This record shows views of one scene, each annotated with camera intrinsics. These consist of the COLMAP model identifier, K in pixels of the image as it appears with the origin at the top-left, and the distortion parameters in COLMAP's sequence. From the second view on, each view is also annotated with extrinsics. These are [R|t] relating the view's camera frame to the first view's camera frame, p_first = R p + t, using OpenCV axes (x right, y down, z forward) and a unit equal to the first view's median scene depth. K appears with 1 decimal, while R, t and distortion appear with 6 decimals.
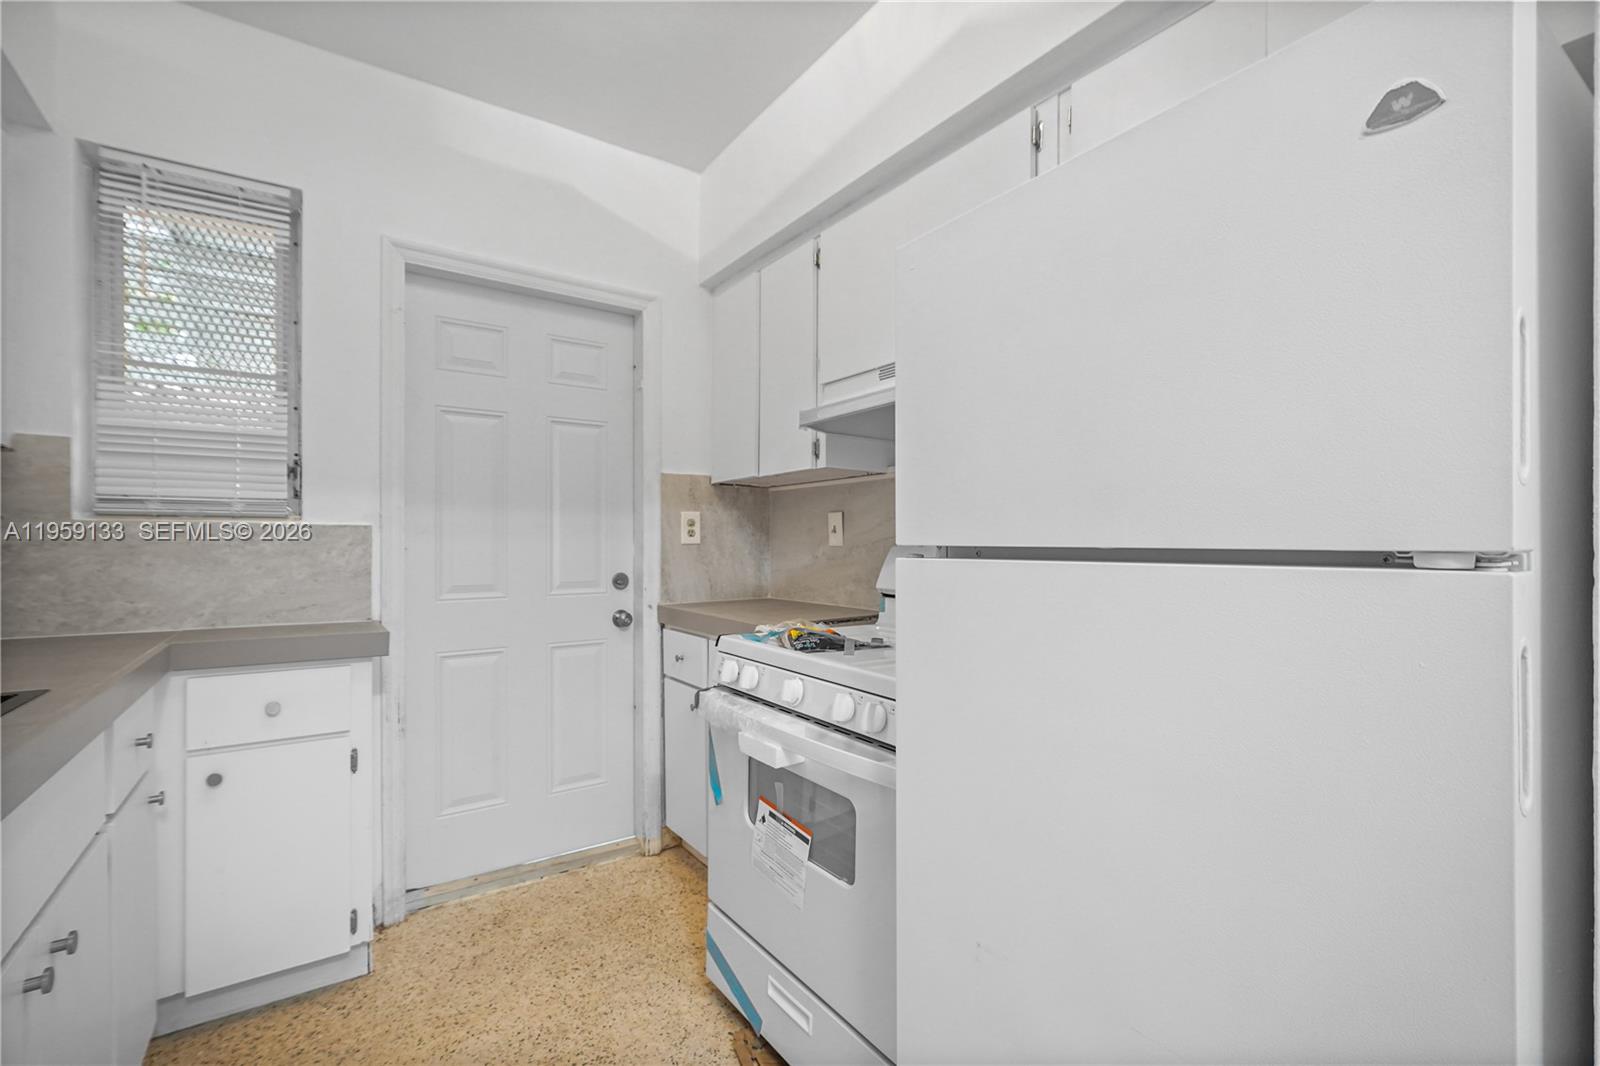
lens RADIAL K [[712.1, 0, 788.4], [0, 712.1, 543.4], [0, 0, 1]] dist [-0.013911, 0.006153]
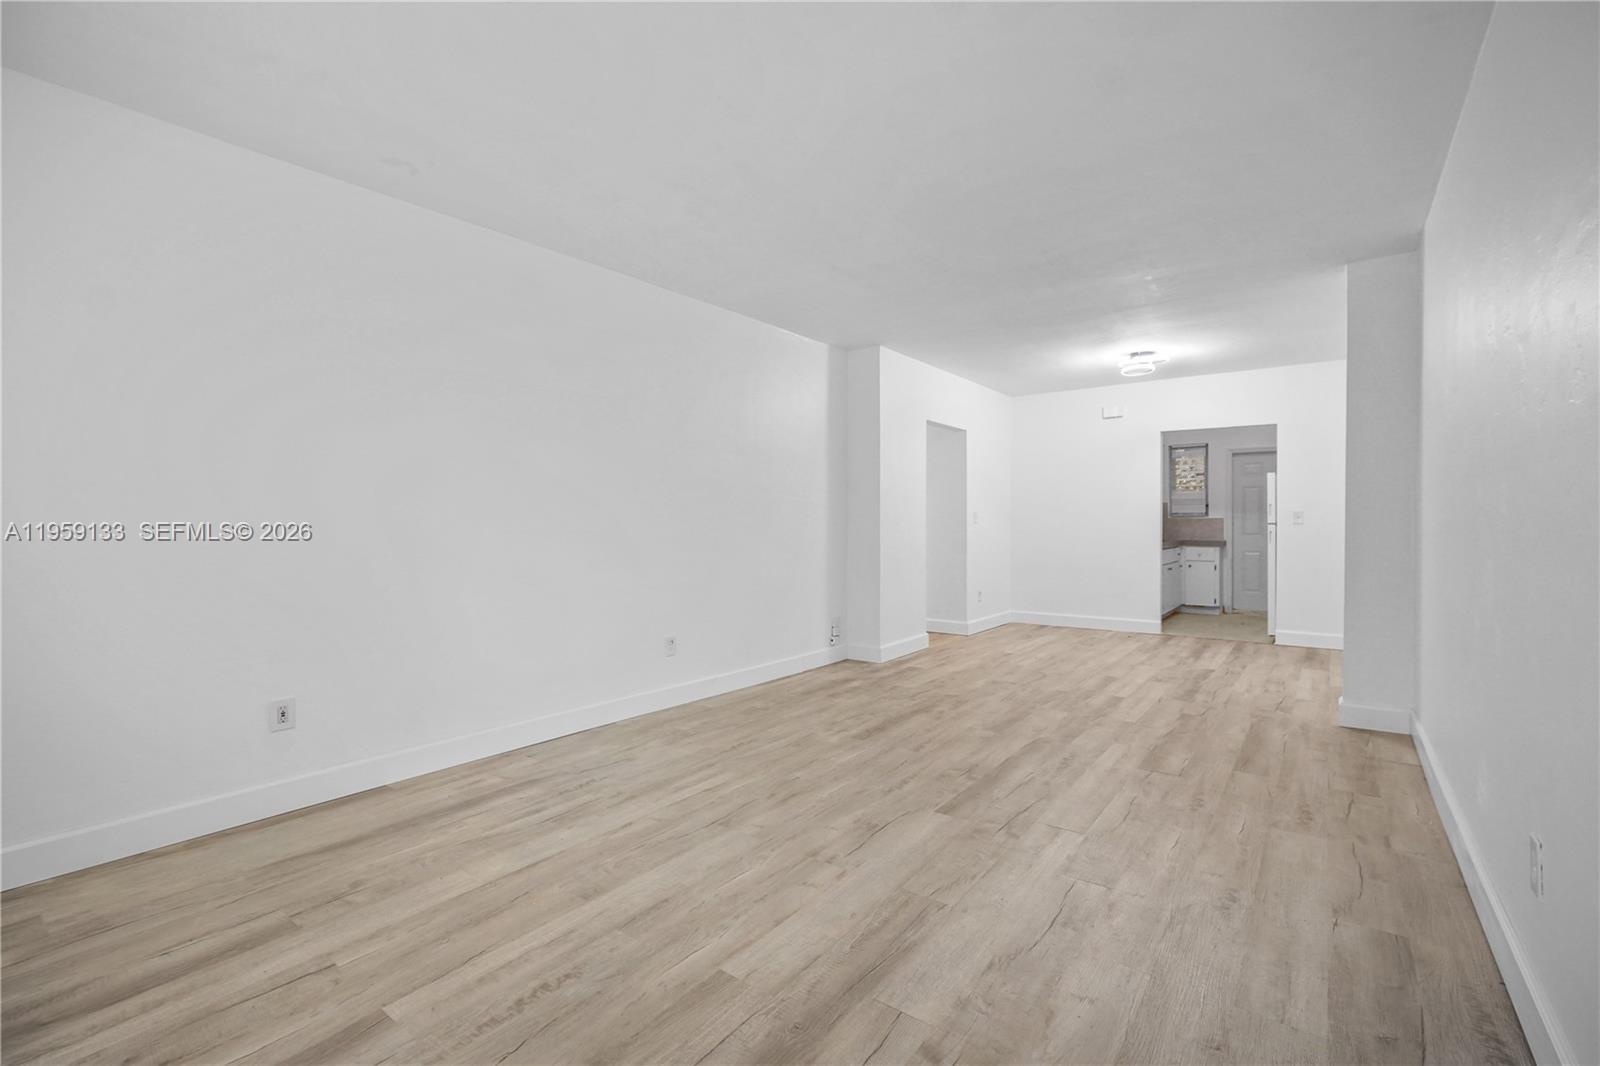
lens RADIAL K [[712.1, 0, 802.3], [0, 712.1, 525.7], [0, 0, 1]] dist [-0.013911, 0.006153]
pose [[0.331102, 0.003358, -0.943589, 2.442290], [0.006044, 0.999966, 0.005679, -0.017687], [0.943576, -0.007584, 0.331070, -2.638098]]
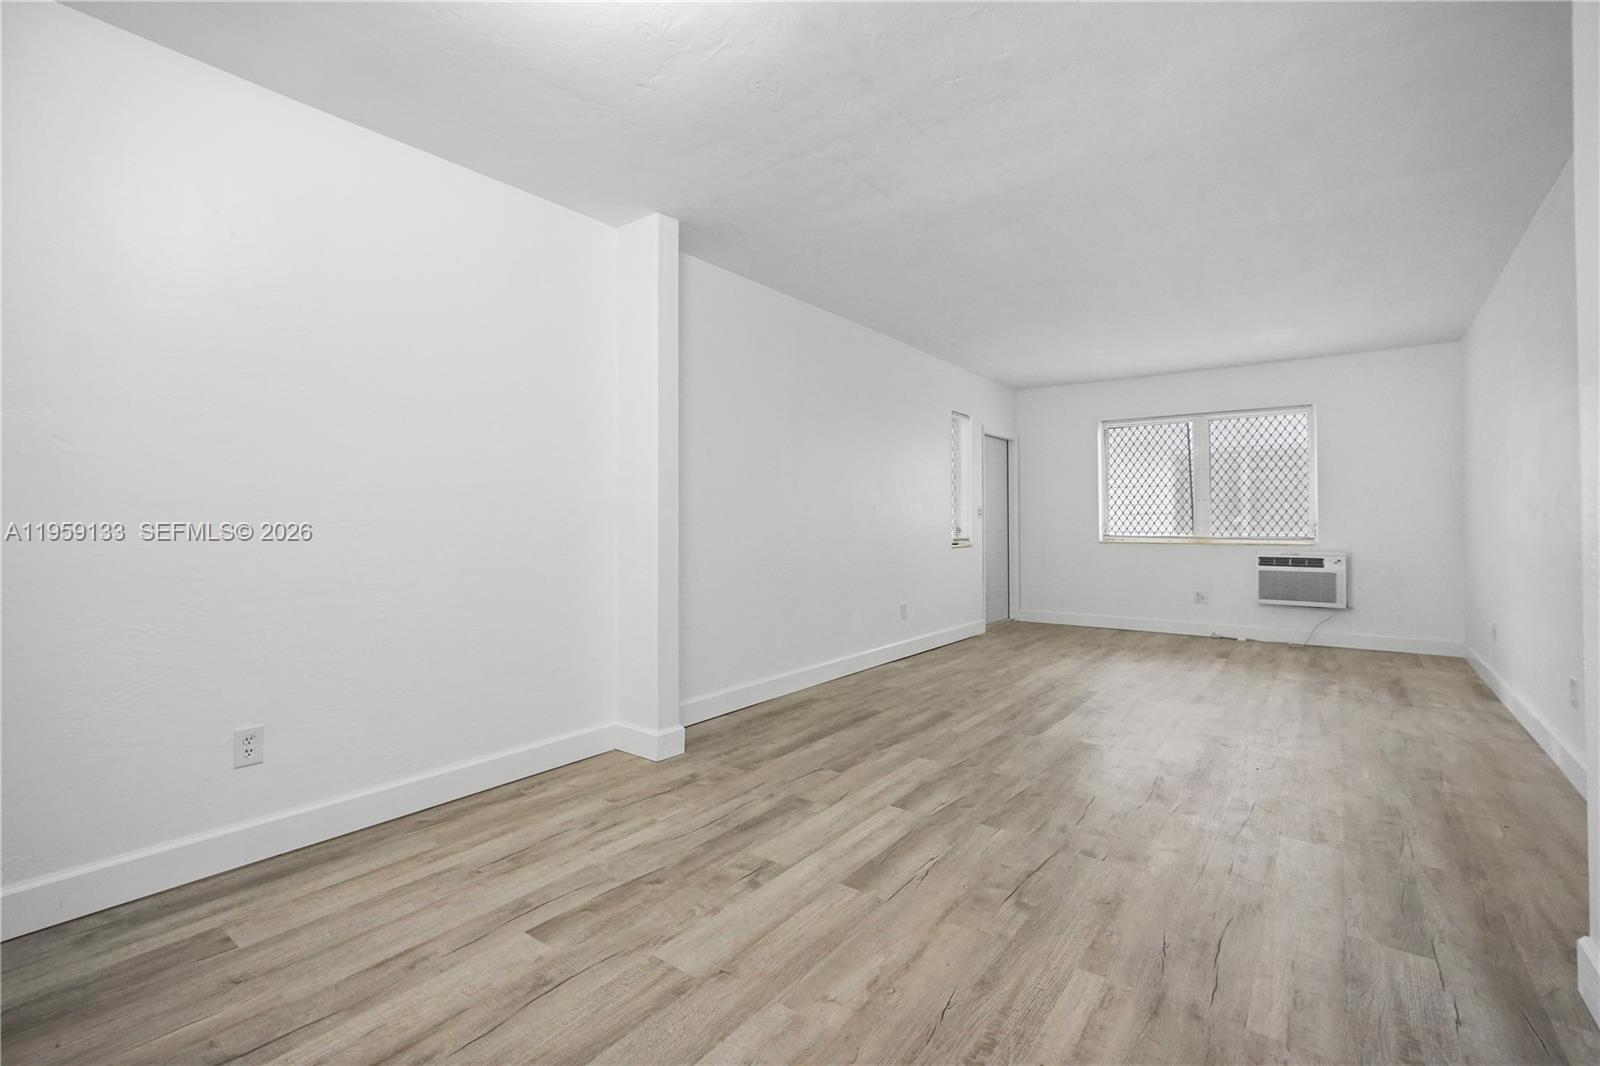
lens RADIAL K [[712.1, 0, 794.6], [0, 712.1, 523.3], [0, 0, 1]] dist [-0.013911, 0.006153]
pose [[-0.323727, 0.001170, 0.946150, -0.316541], [-0.001762, 0.999997, -0.001839, 0.009192], [-0.946149, -0.002263, -0.323724, -0.510081]]
